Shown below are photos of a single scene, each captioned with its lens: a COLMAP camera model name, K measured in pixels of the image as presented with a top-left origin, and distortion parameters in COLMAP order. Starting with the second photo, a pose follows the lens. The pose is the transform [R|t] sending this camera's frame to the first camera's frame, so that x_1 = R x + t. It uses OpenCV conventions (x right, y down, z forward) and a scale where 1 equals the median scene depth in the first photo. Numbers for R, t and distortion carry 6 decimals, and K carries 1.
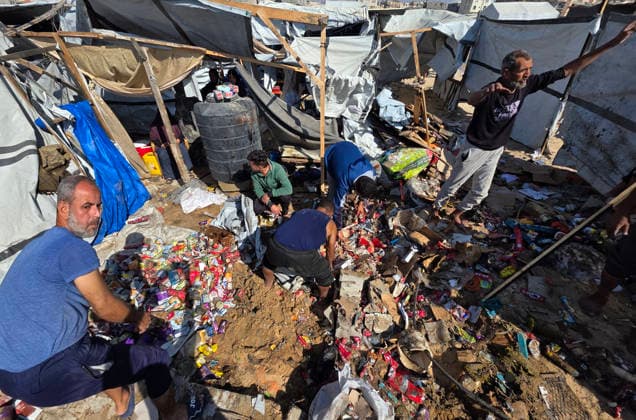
lens RADIAL K [[265.3, 0, 317.4], [0, 265.3, 208.3], [0, 0, 1]] dist [0.000363, -0.001175]
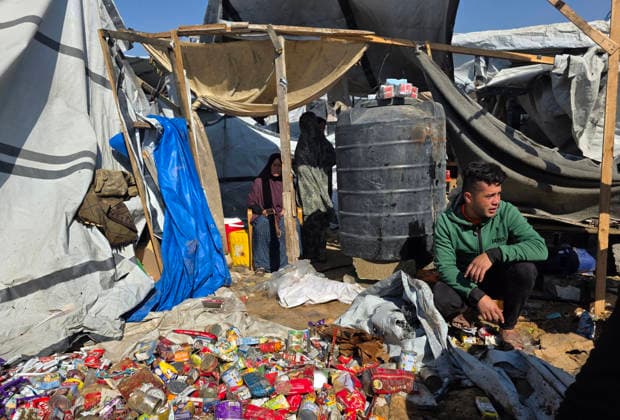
lens RADIAL K [[441.1, 0, 312.5], [0, 441.1, 235.8], [0, 0, 1]] dist [0.008928, 0.002668]
pose [[0.930636, 0.047861, -0.362802, -0.149007], [-0.181060, 0.921779, -0.342842, 0.166296], [0.318014, 0.384750, 0.866507, 0.241695]]
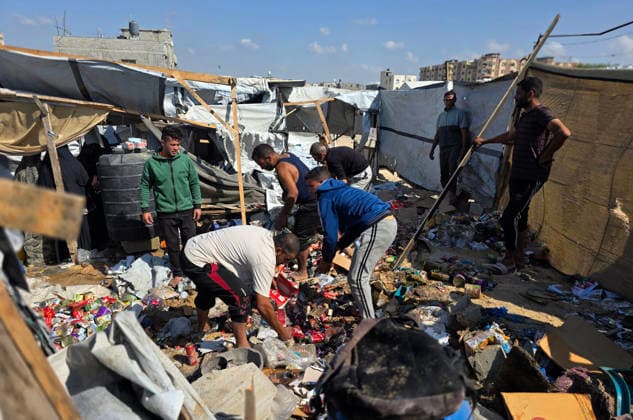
lens RADIAL K [[426.1, 0, 317.9], [0, 426.1, 214.7], [0, 0, 1]] dist [0.056717, -0.031956]
pose [[0.963092, -0.071752, 0.259434, -0.116975], [0.158417, 0.930312, -0.330791, 0.396004], [-0.217620, 0.359681, 0.907343, -0.449417]]
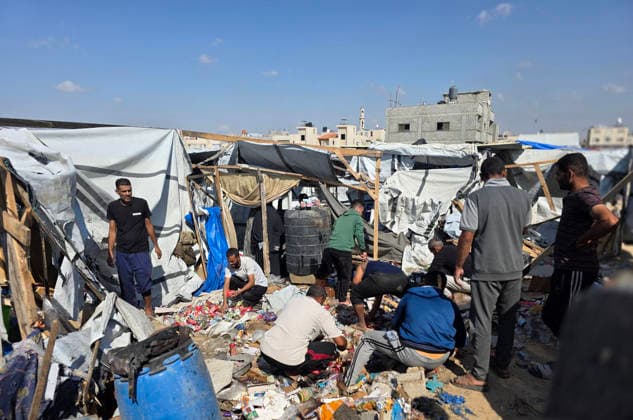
lens RADIAL K [[426.1, 0, 317.3], [0, 426.1, 231.4], [0, 0, 1]] dist [0.056717, -0.031956]
pose [[0.912213, 0.048342, -0.406854, 0.499470], [-0.220757, 0.894538, -0.388675, 0.444200], [0.345157, 0.444371, 0.826681, -0.594344]]
